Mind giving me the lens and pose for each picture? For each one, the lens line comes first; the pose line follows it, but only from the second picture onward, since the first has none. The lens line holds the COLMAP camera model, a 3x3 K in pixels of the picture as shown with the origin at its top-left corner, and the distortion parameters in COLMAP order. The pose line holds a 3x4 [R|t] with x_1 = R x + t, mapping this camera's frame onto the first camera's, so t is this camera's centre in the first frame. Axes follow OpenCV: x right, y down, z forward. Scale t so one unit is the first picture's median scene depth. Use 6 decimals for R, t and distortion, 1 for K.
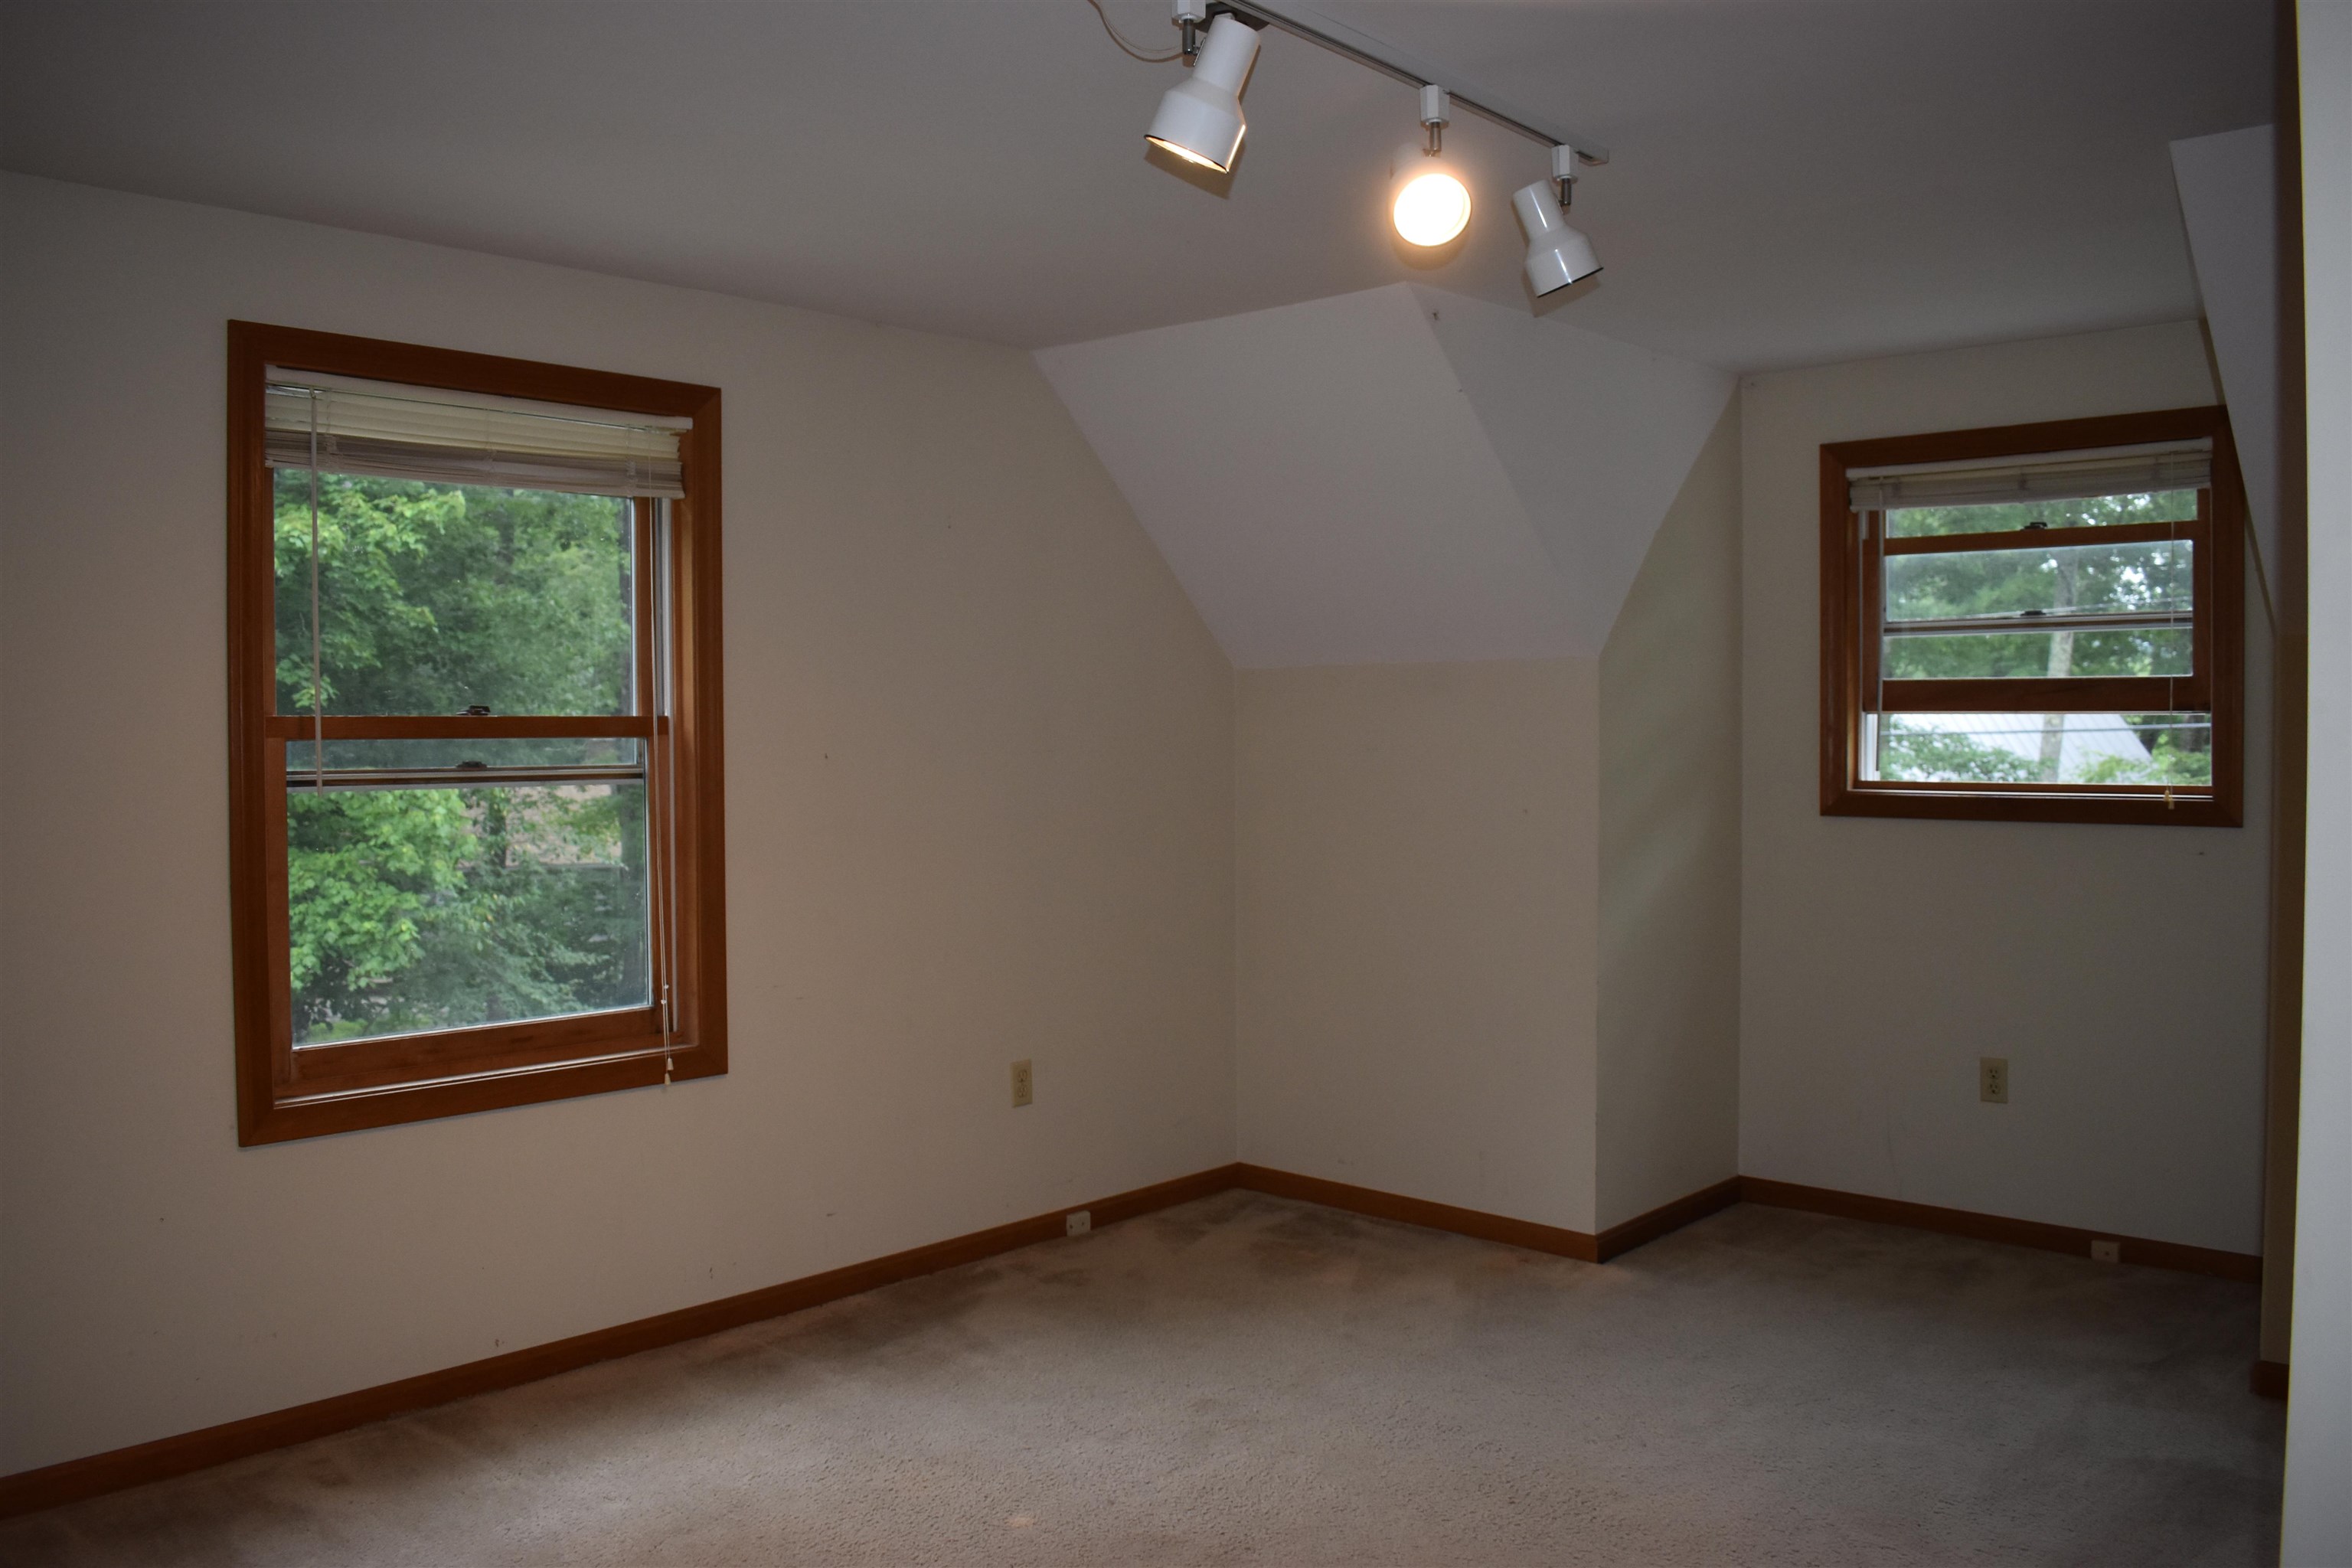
lens RADIAL K [[1876.4, 0, 1176.0], [0, 1876.4, 784.0], [0, 0, 1]] dist [-0.100794, 0.023137]
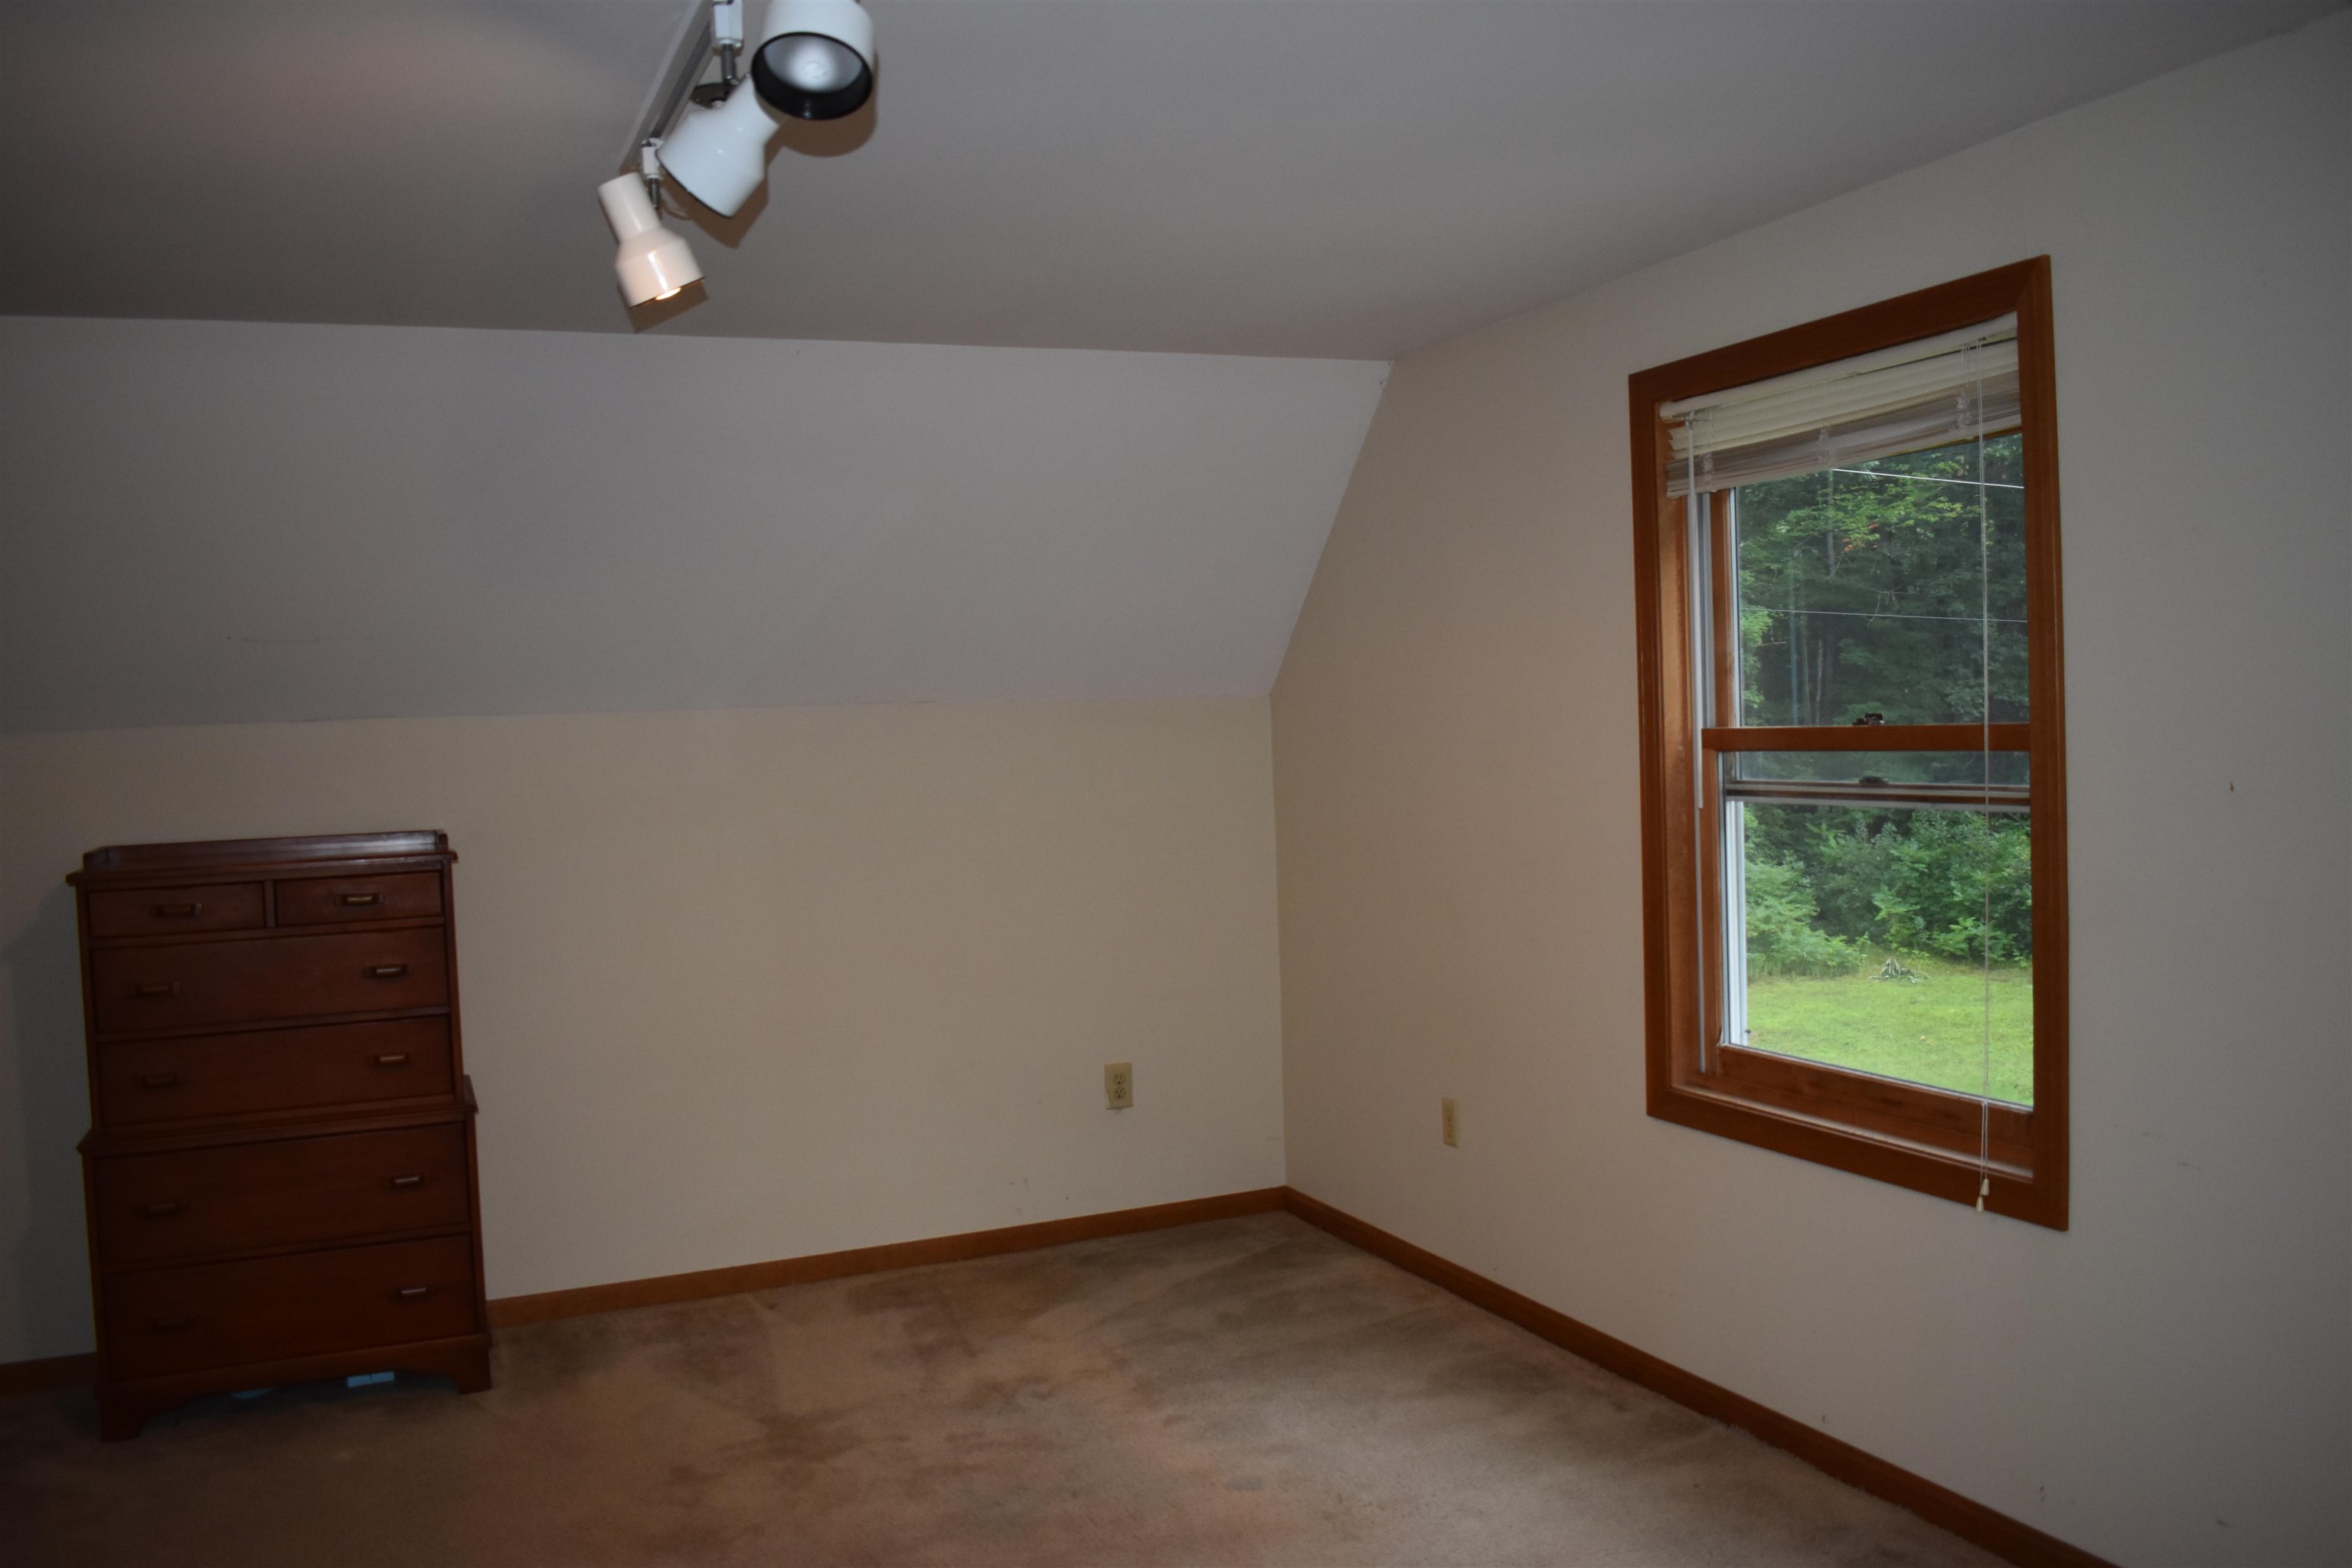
lens RADIAL K [[1876.4, 0, 1176.0], [0, 1876.4, 784.0], [0, 0, 1]] dist [-0.100794, 0.023137]
pose [[-0.396778, 0.049506, -0.916579, 0.551596], [0.010177, 0.998720, 0.049538, -0.054759], [0.917858, 0.010328, -0.396774, 1.026850]]
